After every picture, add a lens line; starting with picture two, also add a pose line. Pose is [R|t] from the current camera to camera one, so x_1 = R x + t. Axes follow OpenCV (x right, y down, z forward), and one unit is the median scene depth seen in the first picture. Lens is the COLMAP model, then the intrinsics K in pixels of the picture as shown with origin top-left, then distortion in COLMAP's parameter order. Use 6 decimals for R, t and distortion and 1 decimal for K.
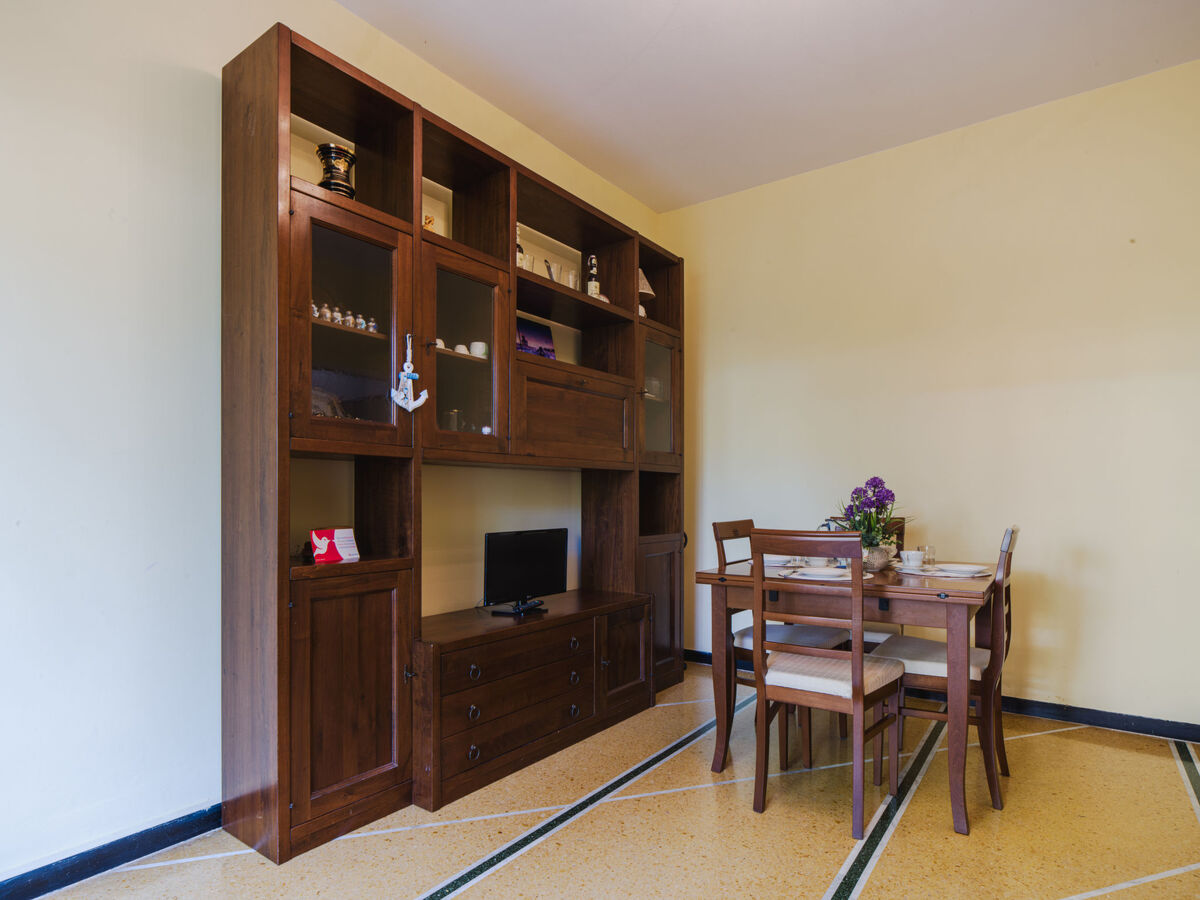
lens RADIAL K [[656.0, 0, 598.0], [0, 656.0, 494.2], [0, 0, 1]] dist [-0.005385, -0.000850]
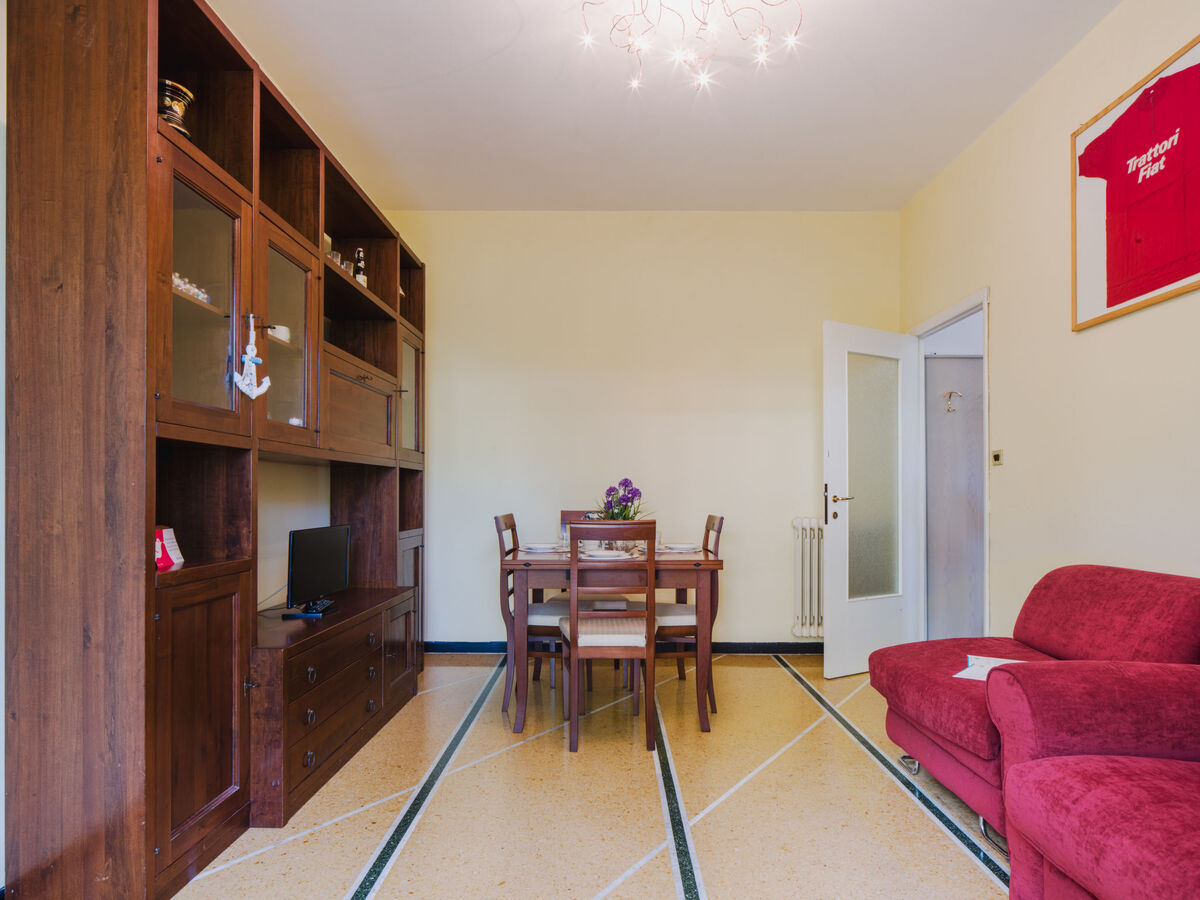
lens RADIAL K [[663.8, 0, 601.3], [0, 663.8, 491.2], [0, 0, 1]] dist [-0.003932, -0.000063]
pose [[0.816222, 0.006659, 0.577699, -0.424243], [-0.006985, 0.999974, -0.001658, 0.001157], [-0.577696, -0.002682, 0.816248, -0.038452]]
